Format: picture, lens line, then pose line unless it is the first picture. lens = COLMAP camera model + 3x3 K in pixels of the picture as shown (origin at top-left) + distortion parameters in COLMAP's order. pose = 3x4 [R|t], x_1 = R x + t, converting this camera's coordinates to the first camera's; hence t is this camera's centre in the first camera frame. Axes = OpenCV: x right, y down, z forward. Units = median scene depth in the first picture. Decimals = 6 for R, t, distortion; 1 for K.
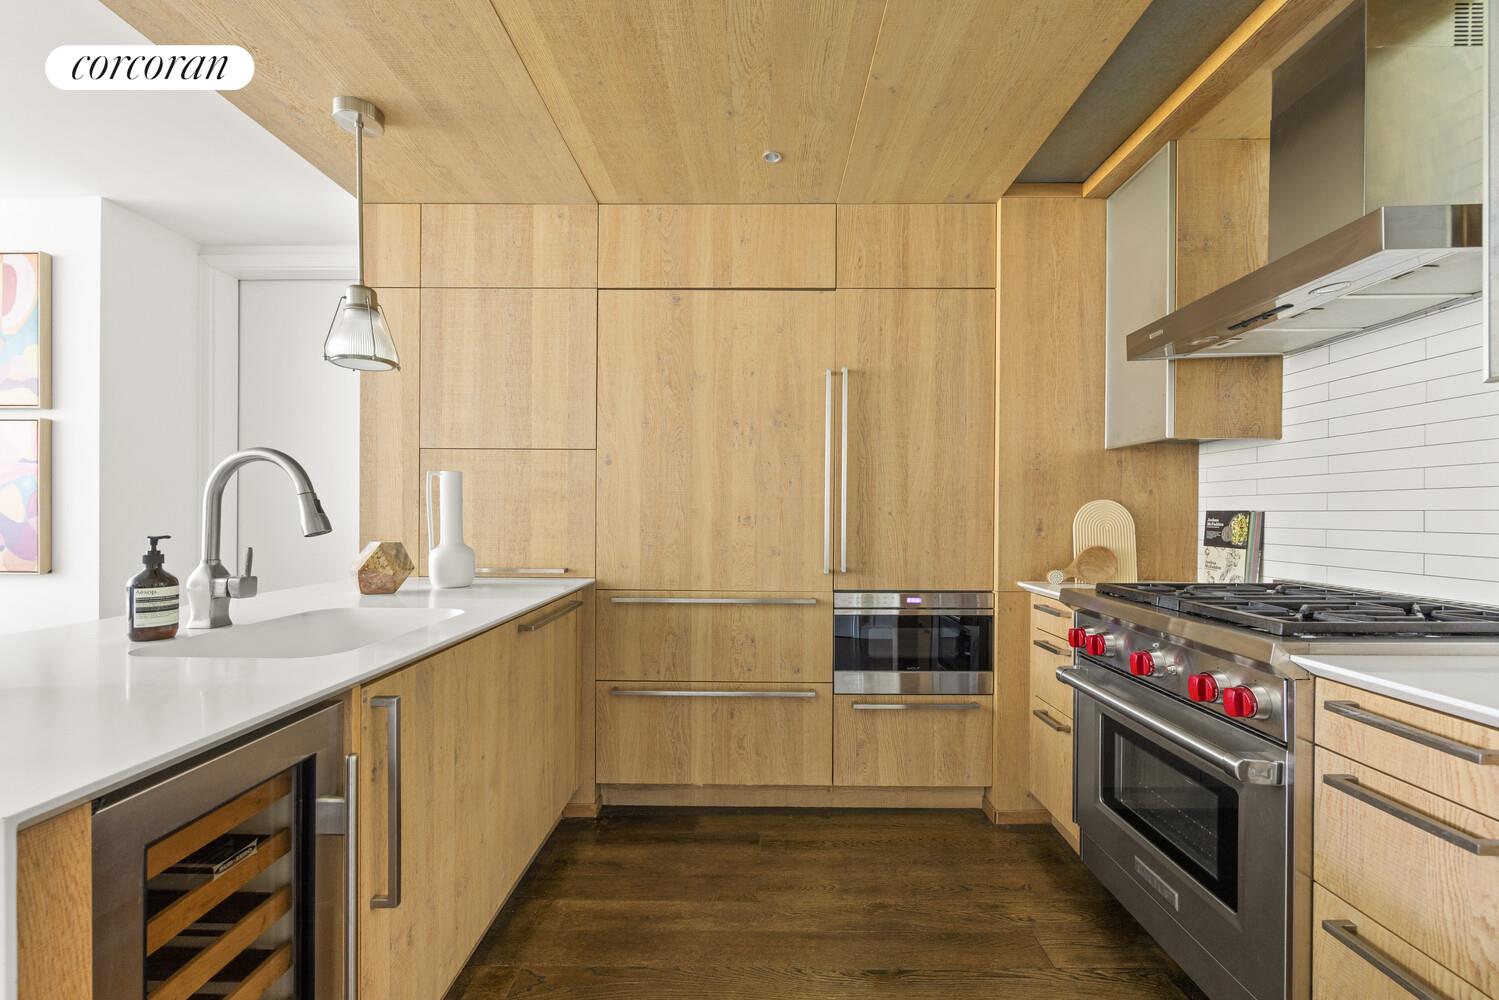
lens RADIAL K [[587.1, 0, 751.5], [0, 587.1, 515.9], [0, 0, 1]] dist [-0.000457, -0.000169]
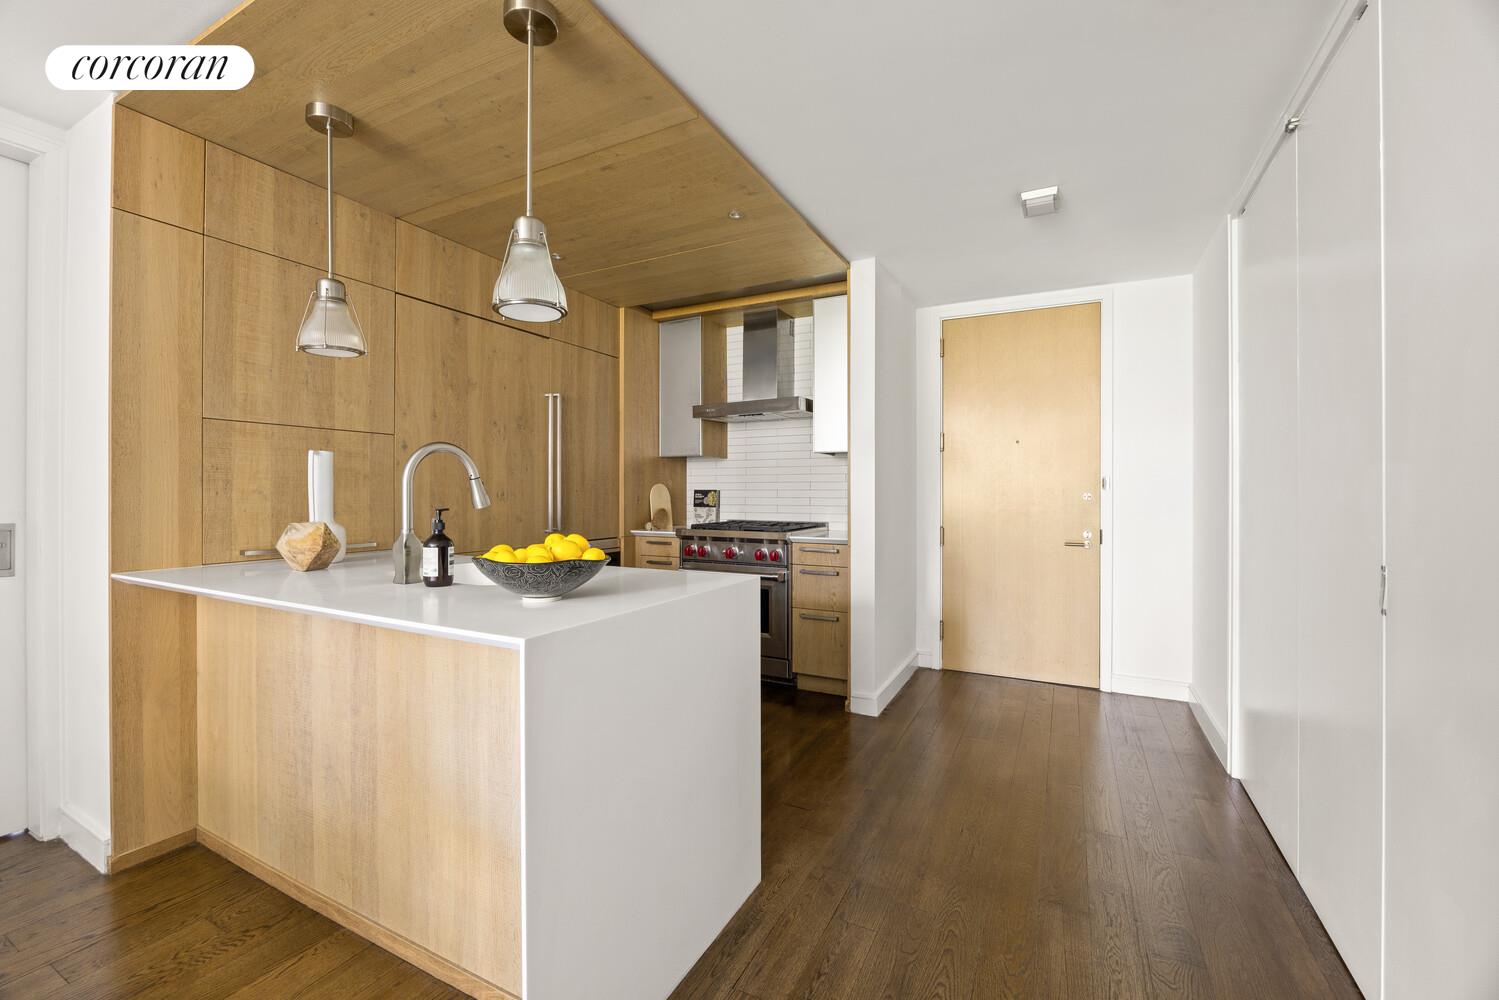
lens RADIAL K [[618.5, 0, 749.5], [0, 618.5, 500.0], [0, 0, 1]] dist [-0.000337, -0.000049]
pose [[0.451299, -0.013929, 0.892264, -1.025235], [0.004894, 0.999902, 0.013134, -0.000593], [-0.892359, -0.001560, 0.451323, -0.144068]]
